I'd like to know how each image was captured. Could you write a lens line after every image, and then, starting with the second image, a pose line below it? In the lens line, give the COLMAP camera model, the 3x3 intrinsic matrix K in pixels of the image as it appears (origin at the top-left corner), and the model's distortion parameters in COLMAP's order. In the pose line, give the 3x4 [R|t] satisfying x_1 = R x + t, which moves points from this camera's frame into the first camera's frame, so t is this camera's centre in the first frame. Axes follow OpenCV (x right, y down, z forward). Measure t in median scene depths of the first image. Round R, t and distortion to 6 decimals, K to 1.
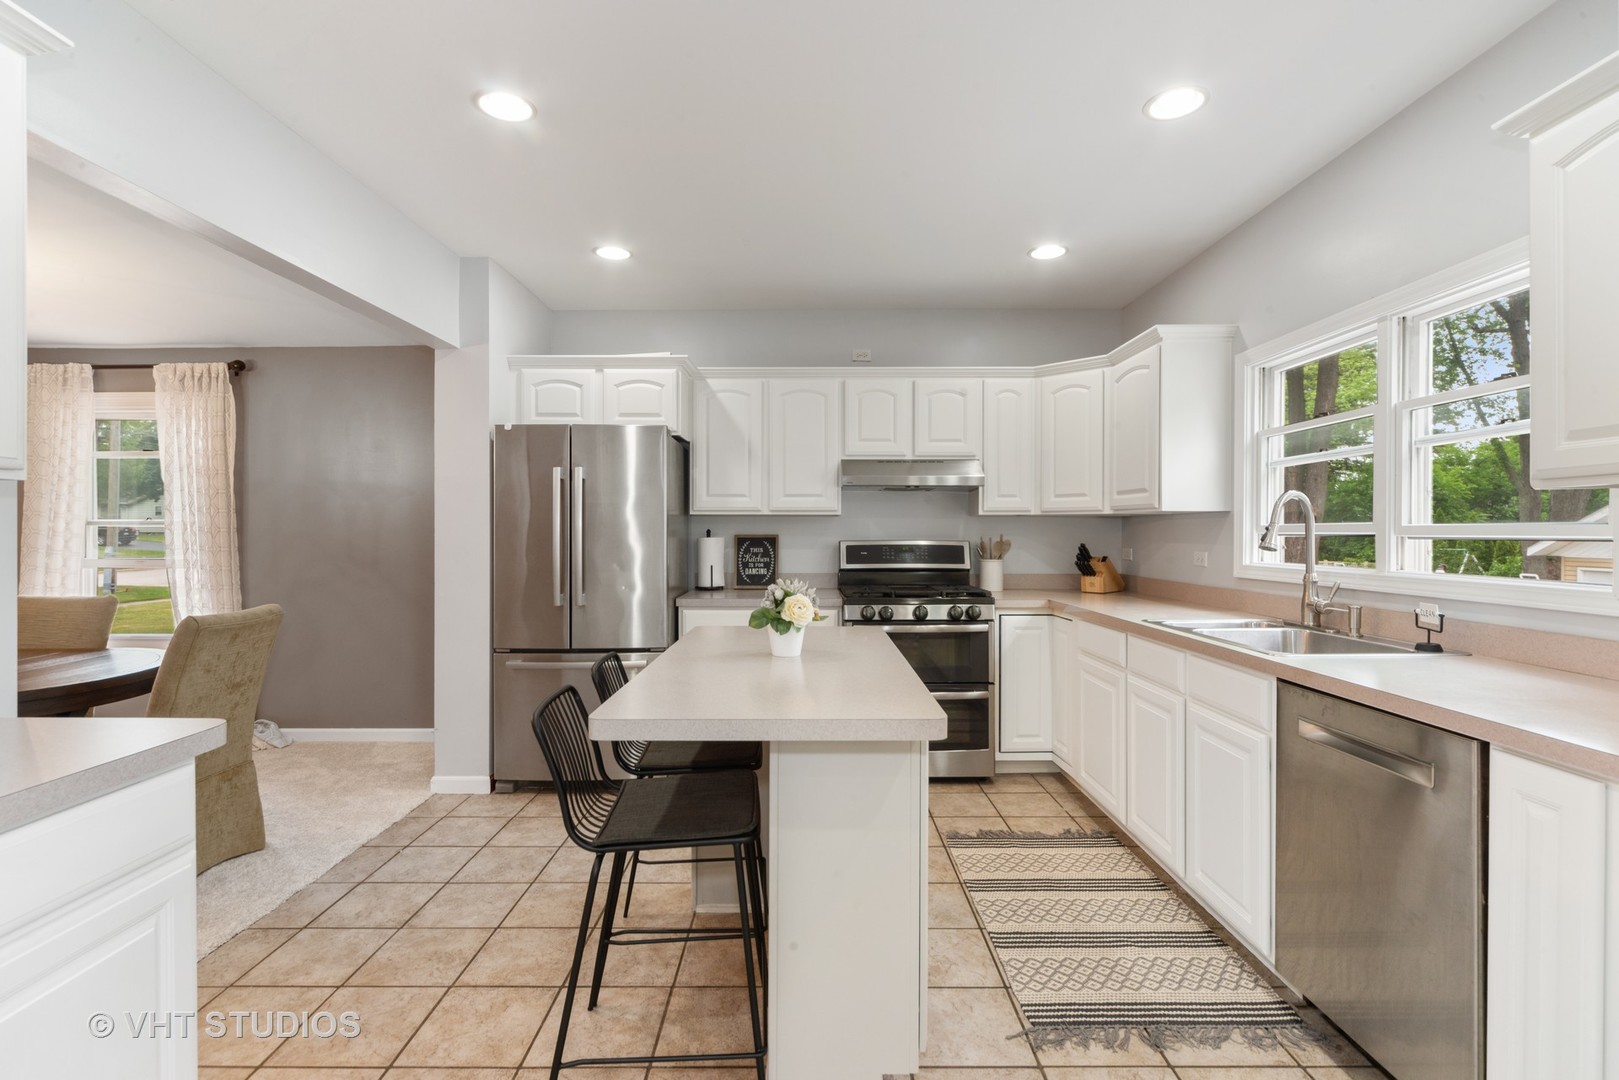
lens RADIAL K [[747.9, 0, 799.5], [0, 747.9, 540.7], [0, 0, 1]] dist [0.001390, 0.000297]
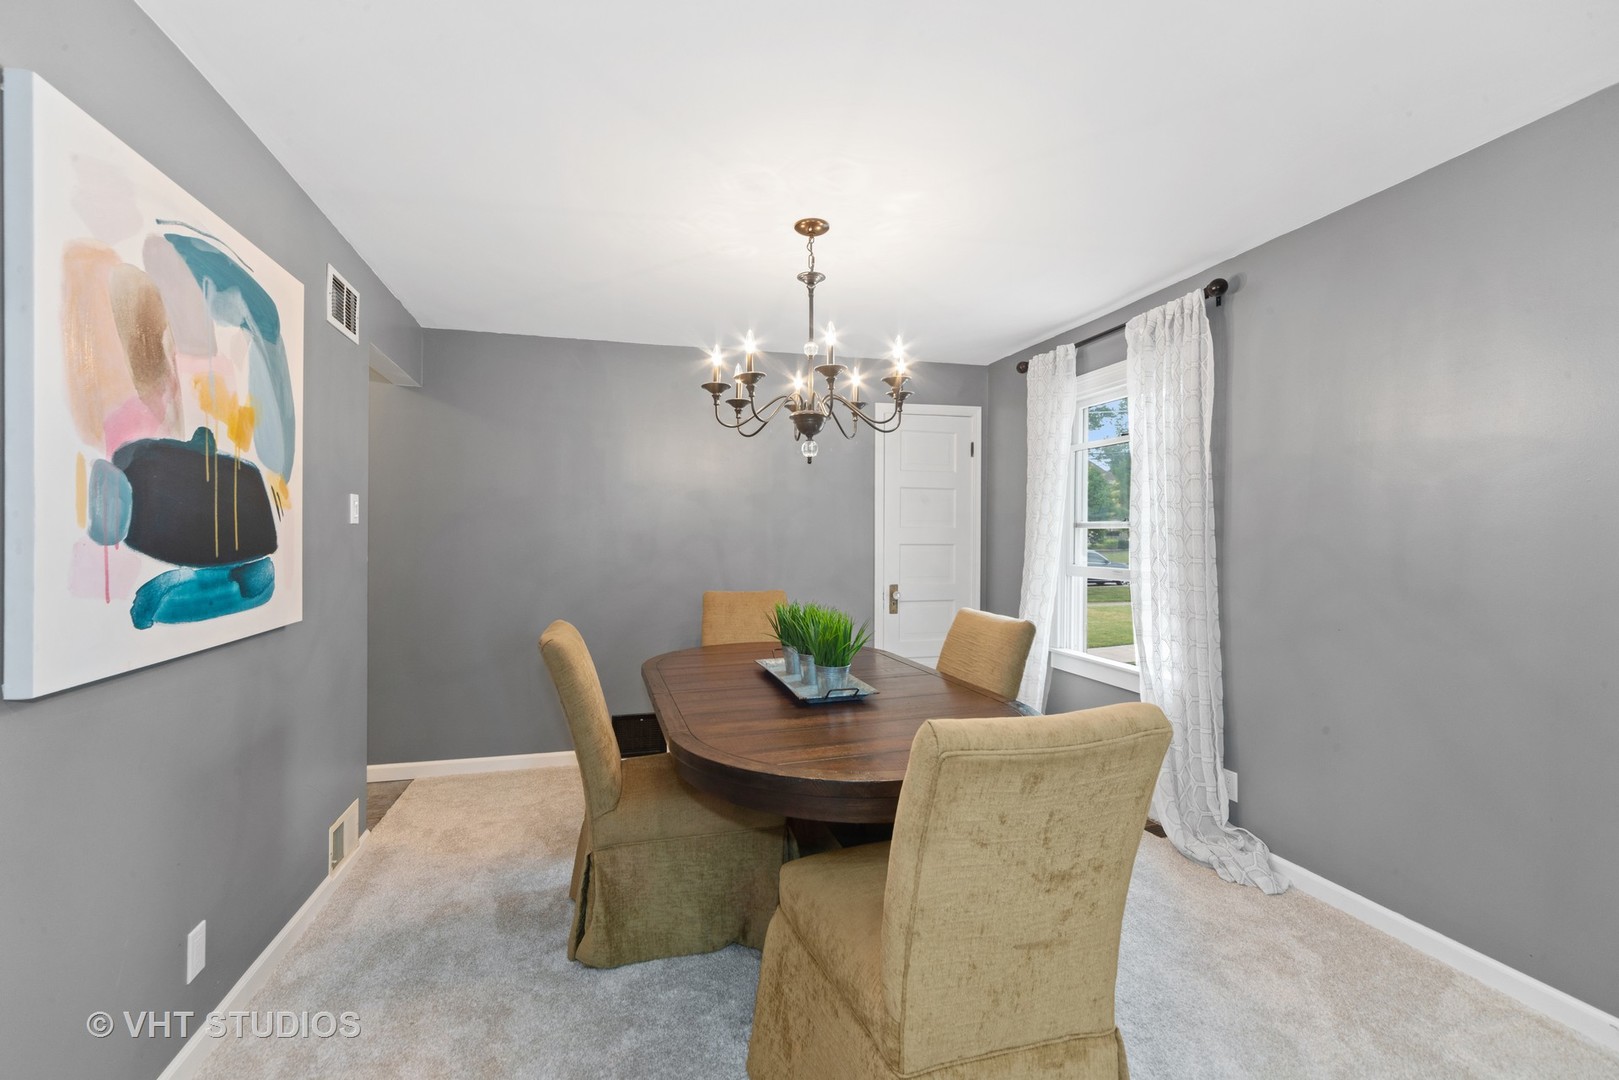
lens RADIAL K [[693.4, 0, 809.5], [0, 693.4, 535.6], [0, 0, 1]] dist [-0.001269, 0.000023]
pose [[0.282800, -0.000681, -0.959179, -0.258900], [-0.013072, 0.999904, -0.004564, -0.003848], [0.959090, 0.013829, 0.282764, 0.478982]]
